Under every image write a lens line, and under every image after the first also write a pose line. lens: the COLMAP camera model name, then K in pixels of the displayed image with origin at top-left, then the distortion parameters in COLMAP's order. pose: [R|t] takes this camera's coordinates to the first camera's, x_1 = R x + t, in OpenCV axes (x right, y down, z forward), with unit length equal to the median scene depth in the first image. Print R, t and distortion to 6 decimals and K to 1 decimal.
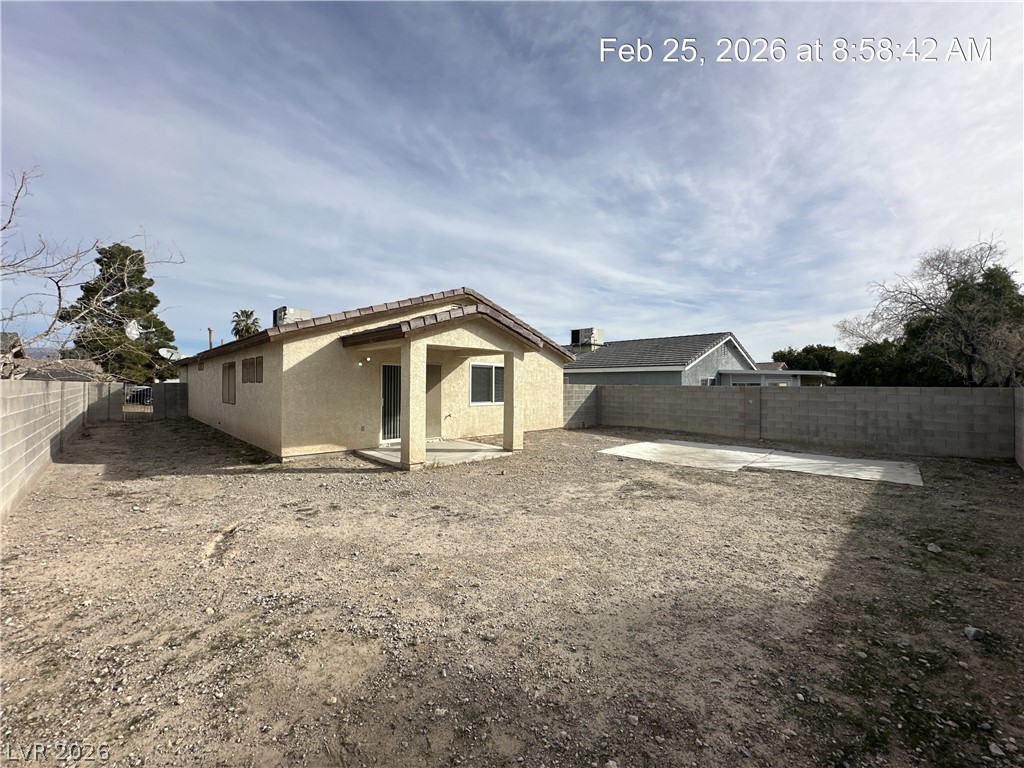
lens RADIAL K [[407.6, 0, 512.0], [0, 407.6, 384.0], [0, 0, 1]] dist [-0.000187, -0.000382]
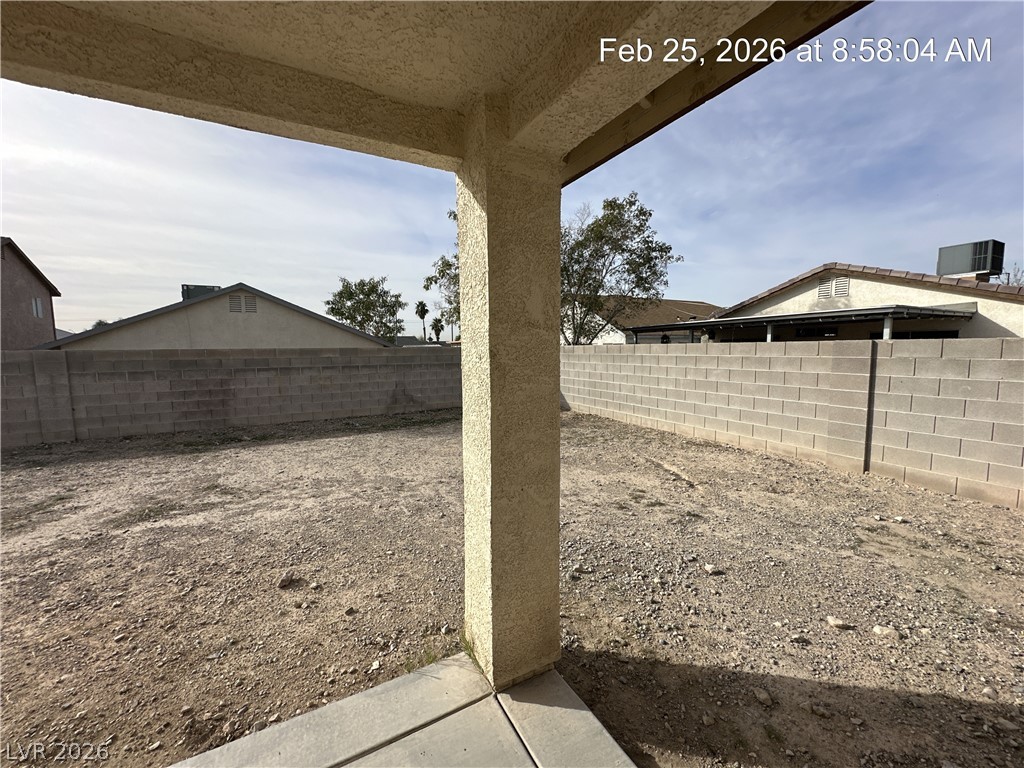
lens RADIAL K [[407.6, 0, 512.0], [0, 407.6, 384.0], [0, 0, 1]] dist [-0.000187, -0.000382]
pose [[-0.959082, -0.022172, 0.282260, -0.405777], [0.002295, 0.996287, 0.086060, 0.005650], [-0.283121, 0.083187, -0.955470, 1.603308]]
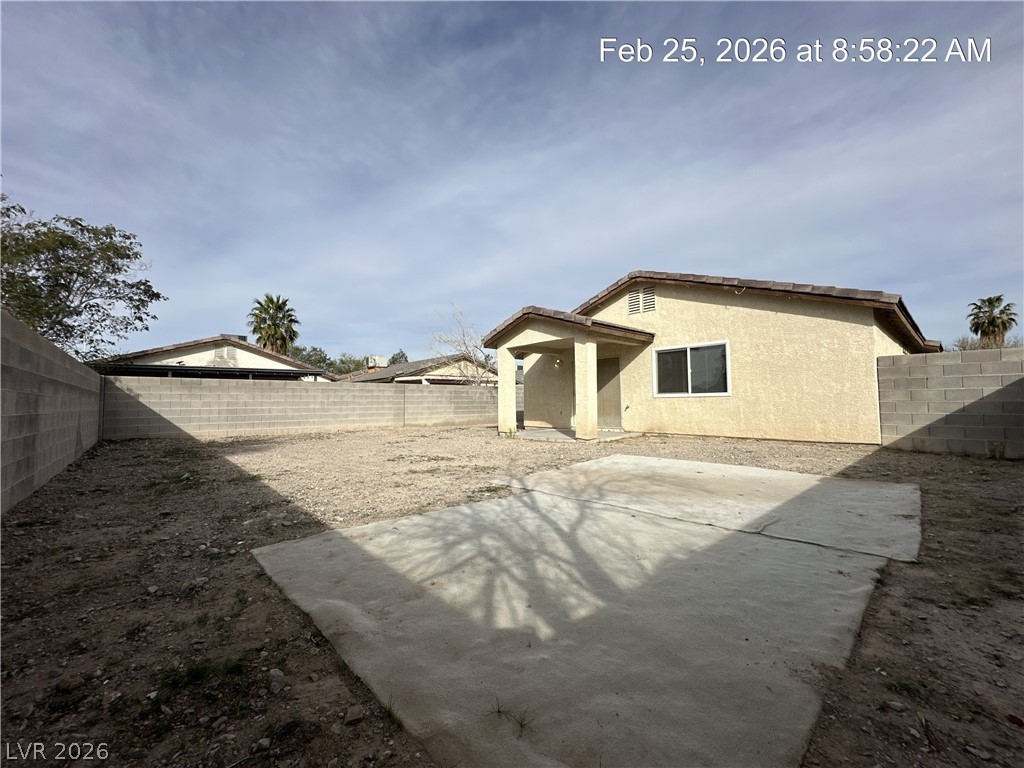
lens RADIAL K [[407.6, 0, 512.0], [0, 407.6, 384.0], [0, 0, 1]] dist [-0.000187, -0.000382]
pose [[-0.046727, -0.053842, -0.997456, 1.544384], [0.012789, 0.998432, -0.054494, 0.133157], [0.998826, -0.015303, -0.045965, 1.413171]]
